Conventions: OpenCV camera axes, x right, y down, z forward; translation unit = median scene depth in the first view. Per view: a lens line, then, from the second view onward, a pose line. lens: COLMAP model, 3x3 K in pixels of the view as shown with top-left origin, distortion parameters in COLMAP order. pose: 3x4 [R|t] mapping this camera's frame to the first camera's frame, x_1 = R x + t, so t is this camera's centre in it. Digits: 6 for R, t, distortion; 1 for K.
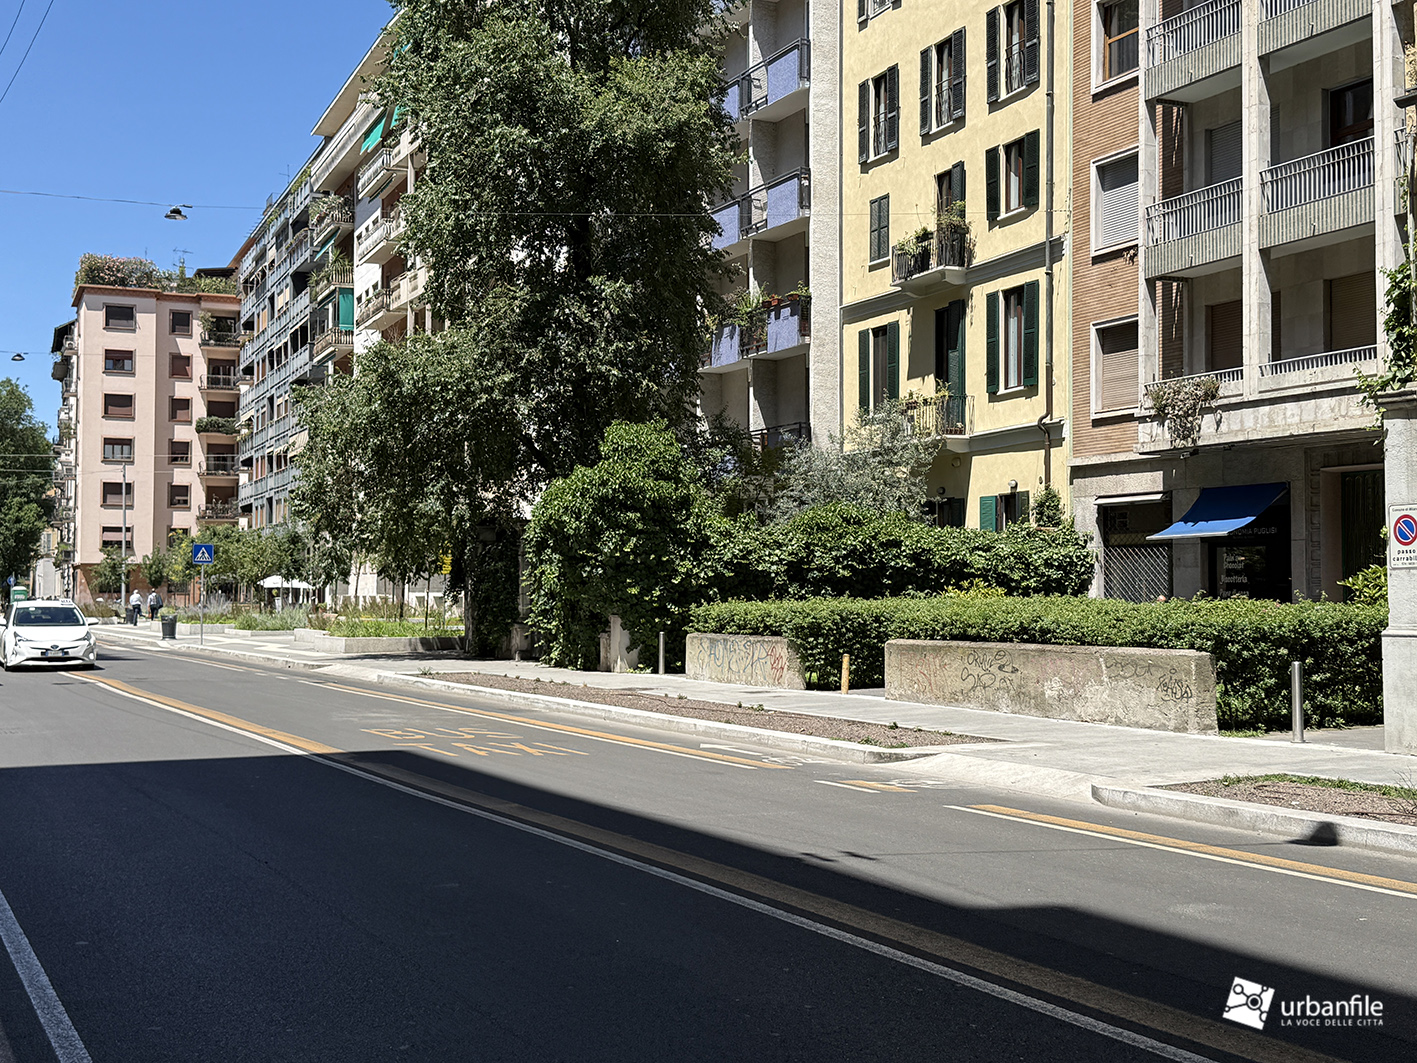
lens RADIAL K [[1742.5, 0, 708.5], [0, 1742.5, 531.5], [0, 0, 1]] dist [0.232744, -0.911468]
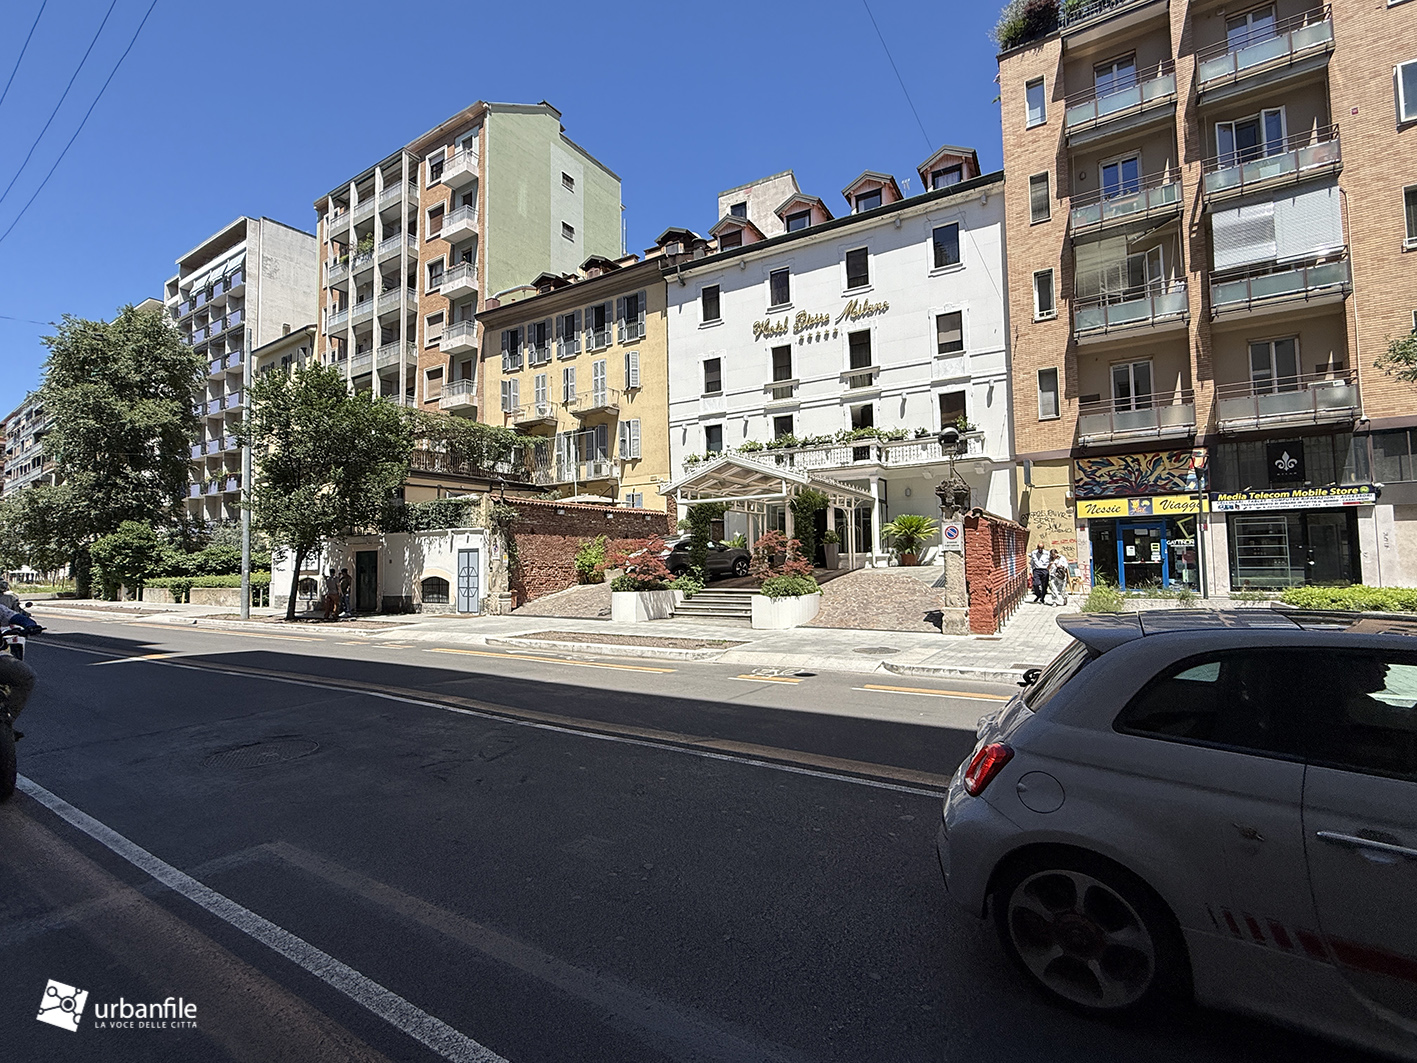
lens RADIAL K [[642.8, 0, 708.5], [0, 642.8, 531.5], [0, 0, 1]] dist [0.000937, -0.000894]
pose [[0.850197, 0.012554, 0.526315, 0.220406], [-0.002863, 0.999811, -0.019225, -0.023656], [-0.526457, 0.014838, 0.850073, -0.501194]]
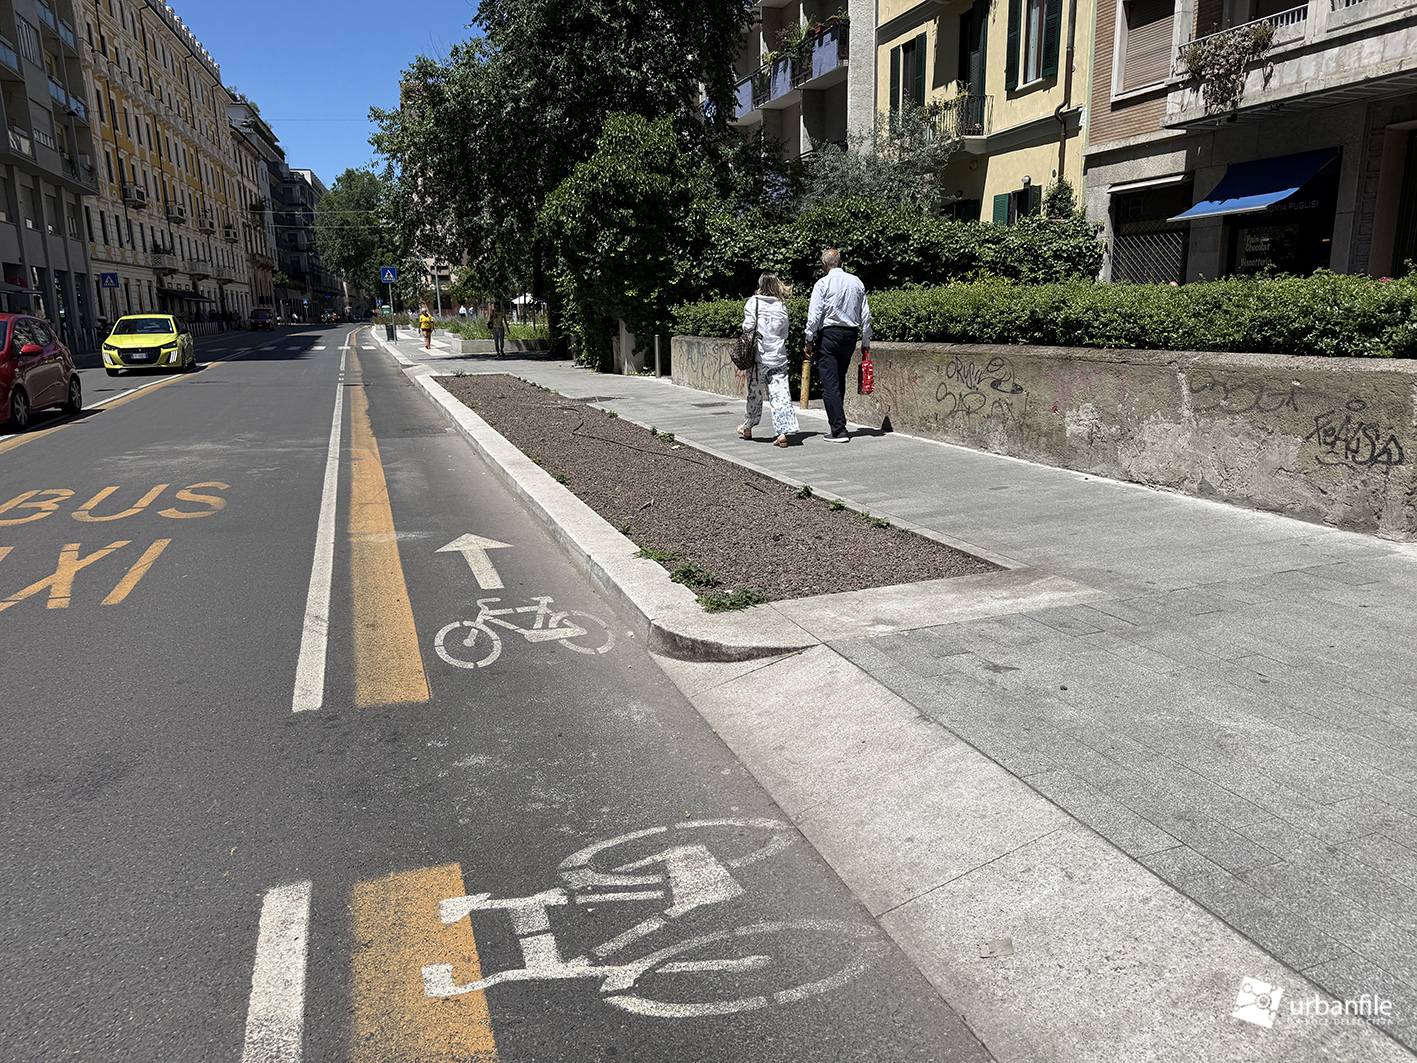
lens RADIAL K [[1002.1, 0, 708.1], [0, 1002.1, 546.7], [0, 0, 1]] dist [0.070606, -0.098463]
pose [[0.992690, 0.004845, -0.120598, 0.066985], [0.027544, 0.963733, 0.265442, 0.021044], [0.117510, -0.266824, 0.956554, 0.386788]]
